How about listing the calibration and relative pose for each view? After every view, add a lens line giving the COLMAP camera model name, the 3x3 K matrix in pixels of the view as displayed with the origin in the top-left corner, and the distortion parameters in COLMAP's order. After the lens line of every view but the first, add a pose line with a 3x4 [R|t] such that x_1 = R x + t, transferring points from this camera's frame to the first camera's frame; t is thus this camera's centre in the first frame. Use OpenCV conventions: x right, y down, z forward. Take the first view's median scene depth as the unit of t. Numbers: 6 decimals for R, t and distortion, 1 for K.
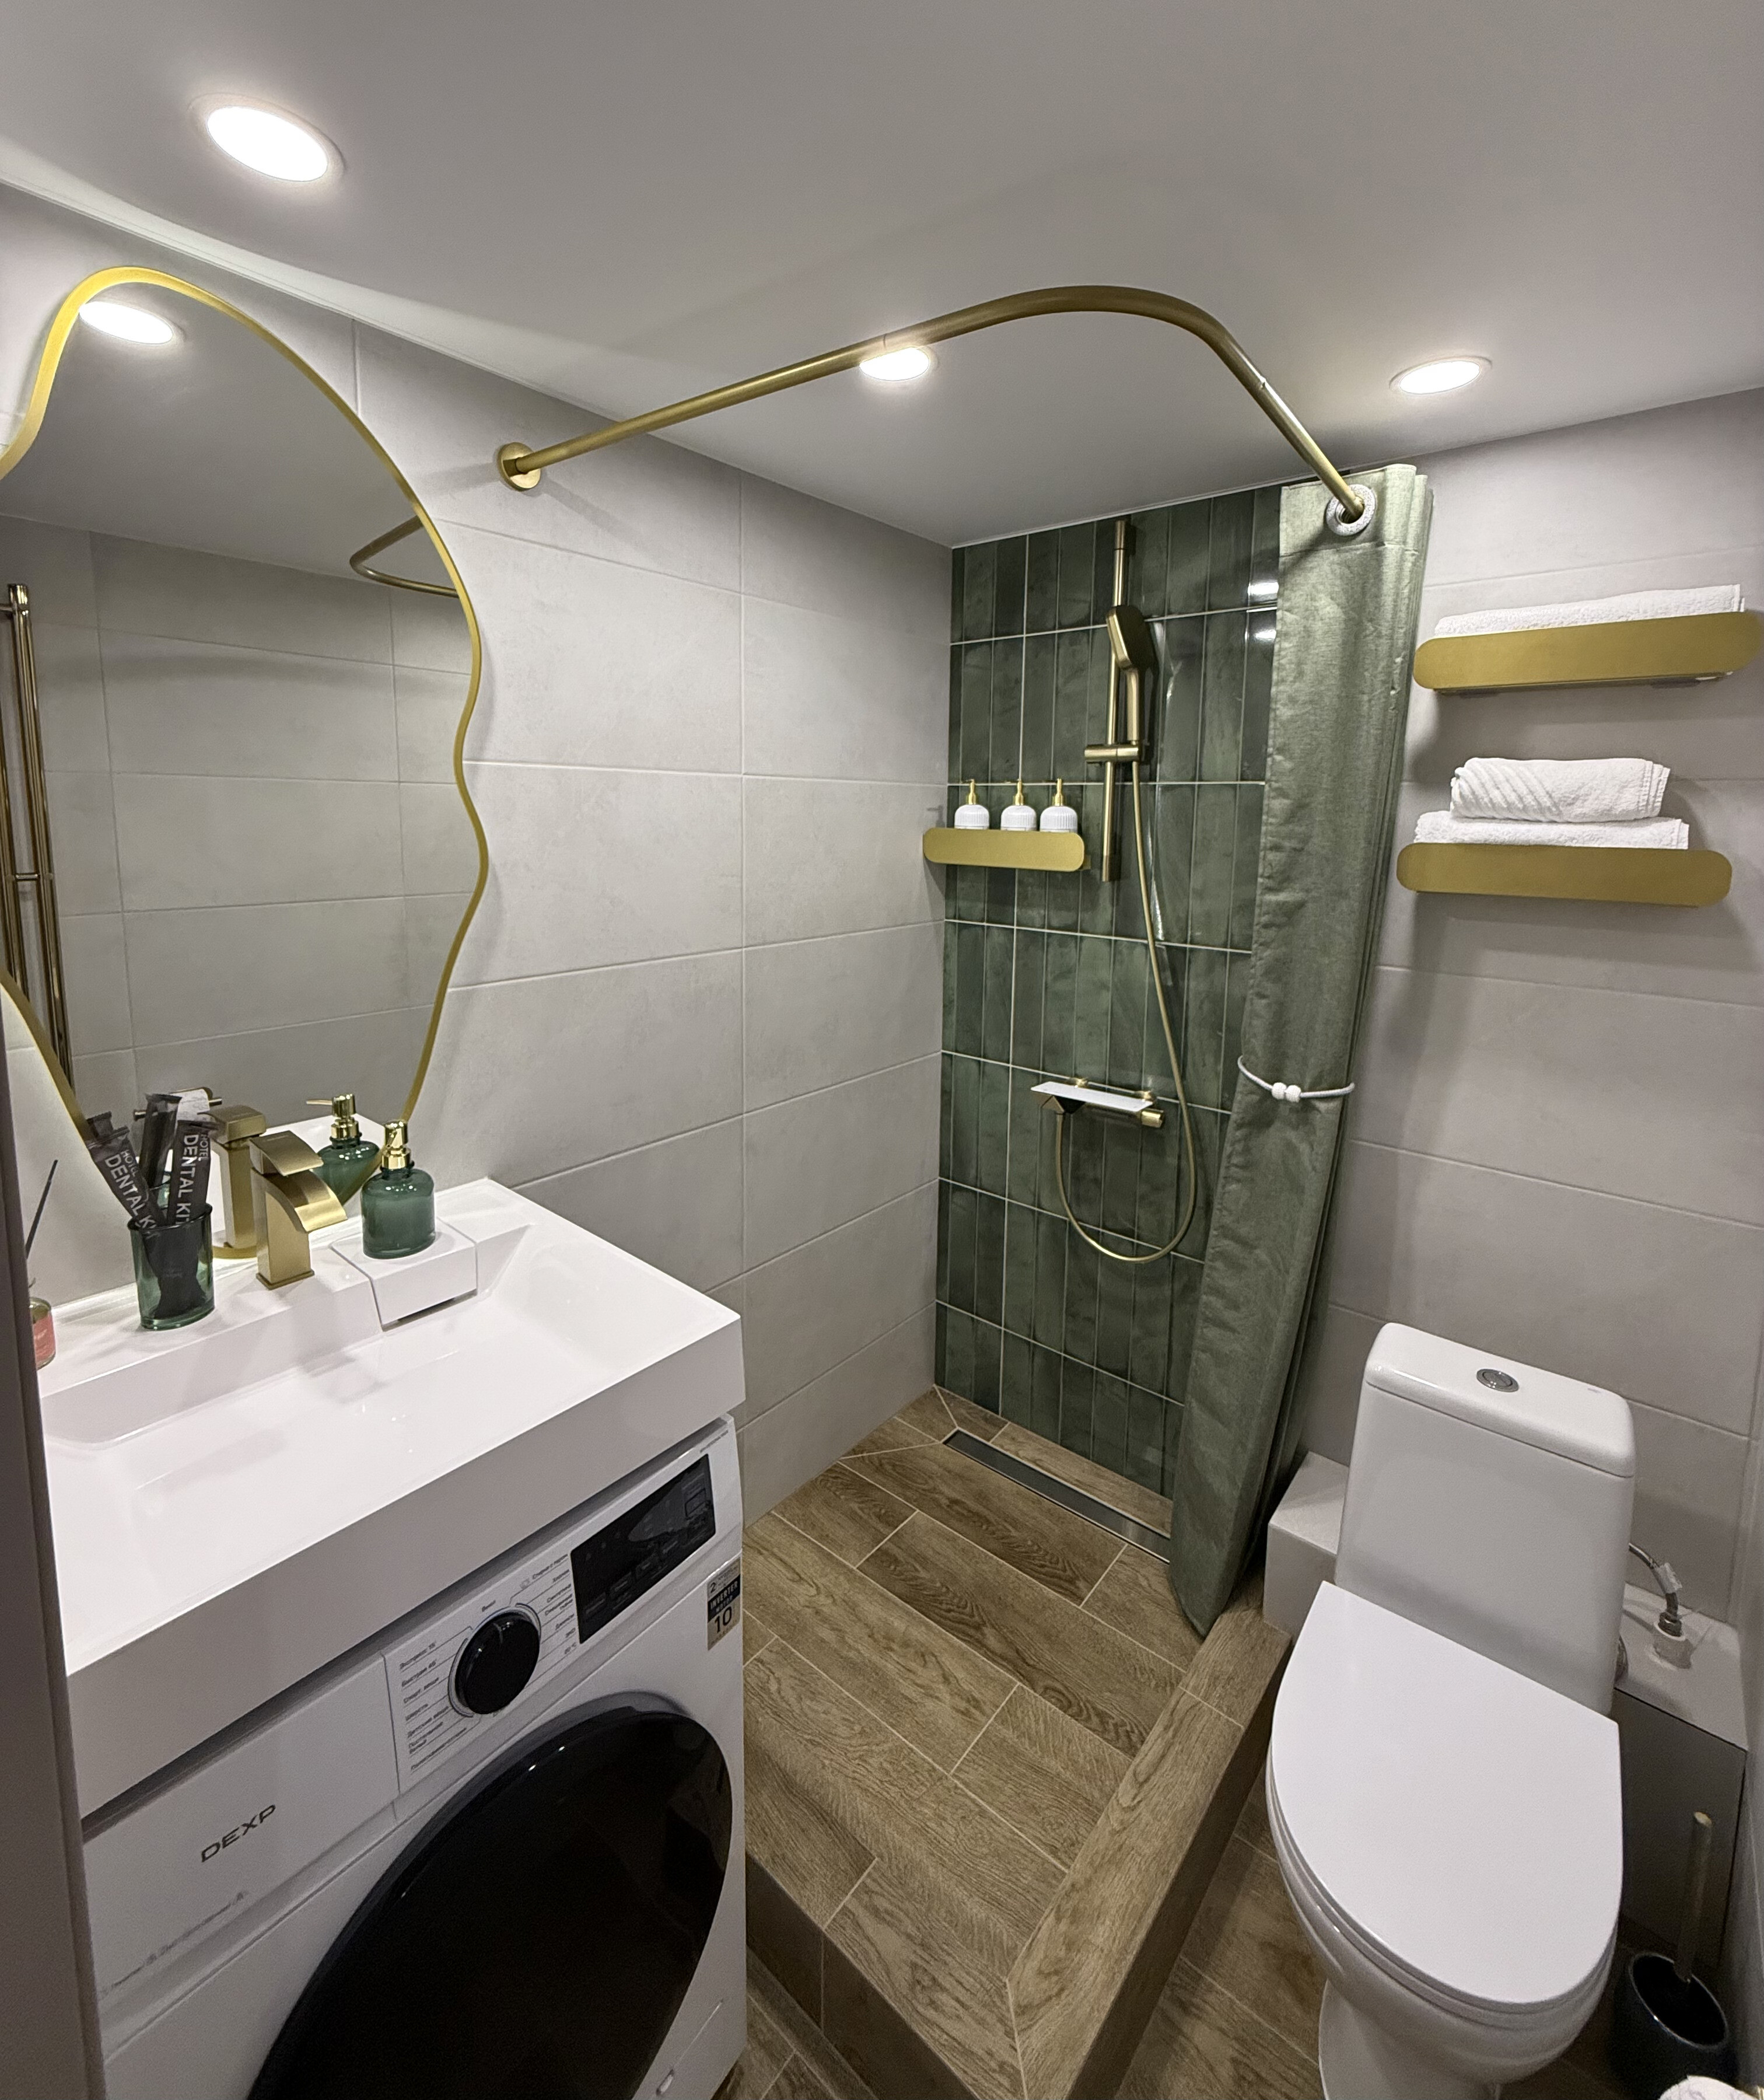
lens RADIAL K [[949.7, 0, 879.5], [0, 949.7, 927.7], [0, 0, 1]] dist [0.002930, 0.000454]
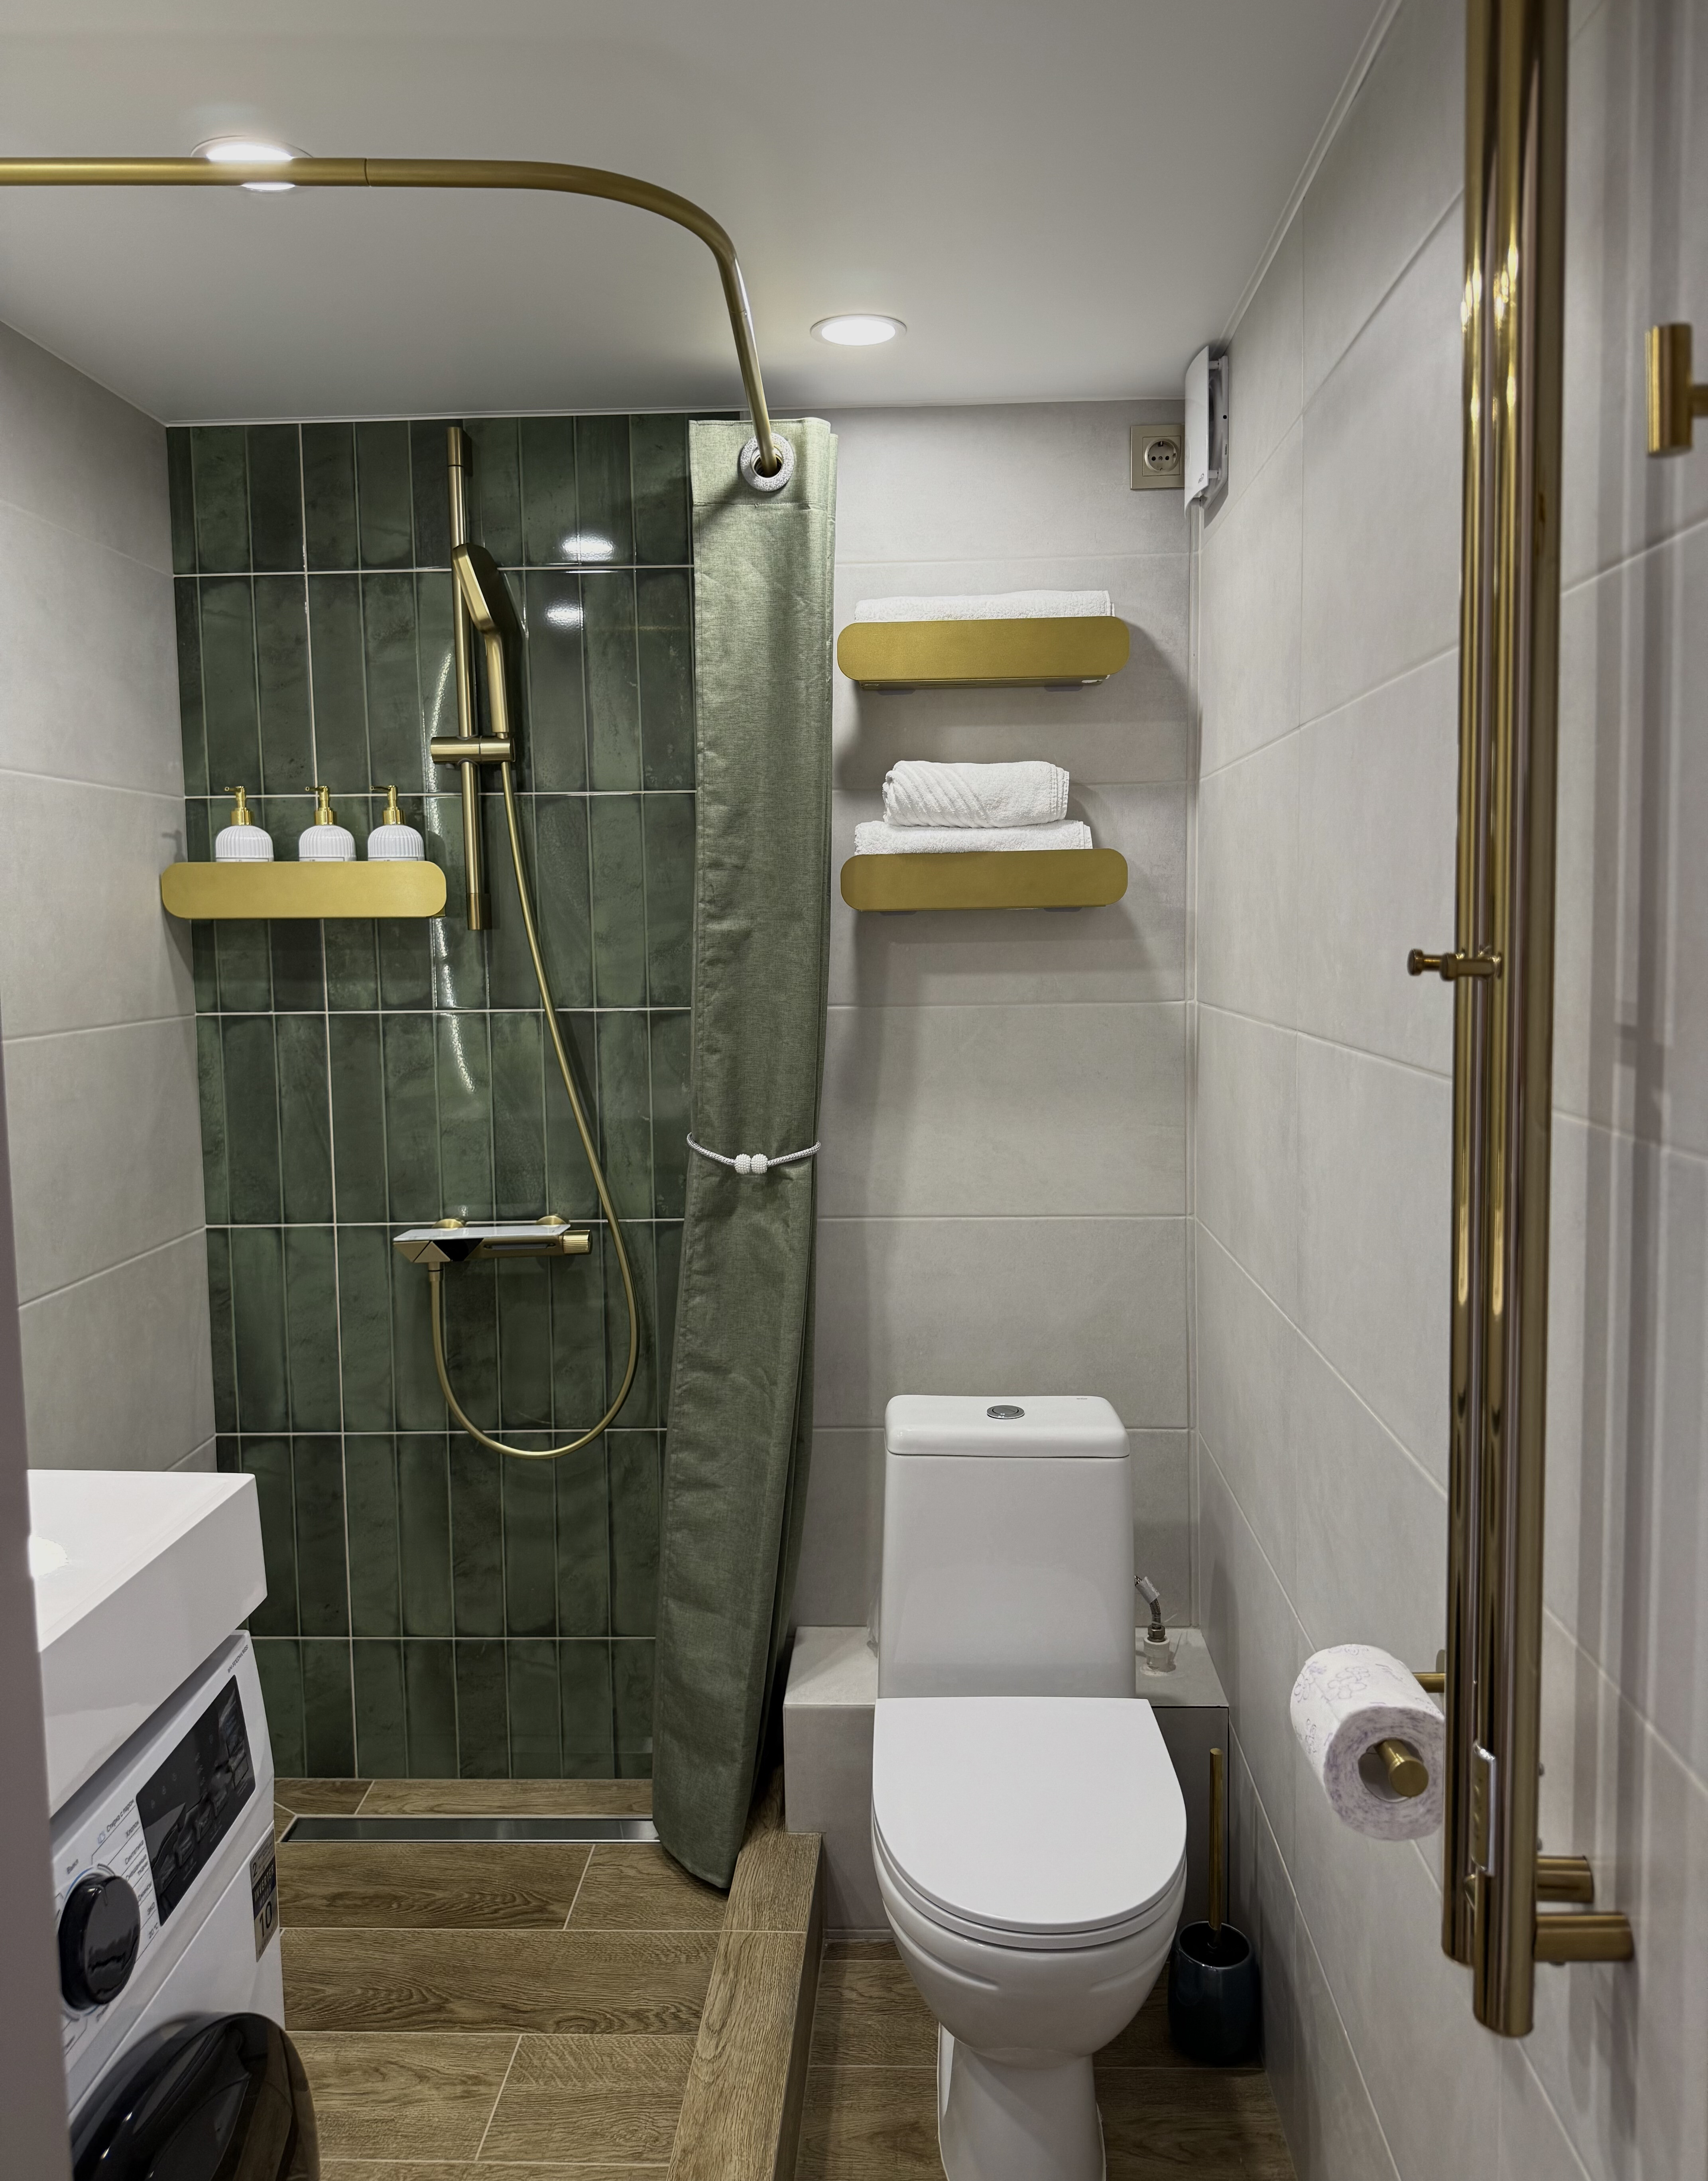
lens RADIAL K [[1674.0, 0, 854.0], [0, 1674.0, 1090.5], [0, 0, 1]] dist [0.112776, -0.149314]
pose [[0.791566, -0.084962, 0.605148, -0.372696], [0.102775, 0.994691, 0.005218, 0.111883], [-0.602379, 0.058064, 0.796096, -0.208778]]
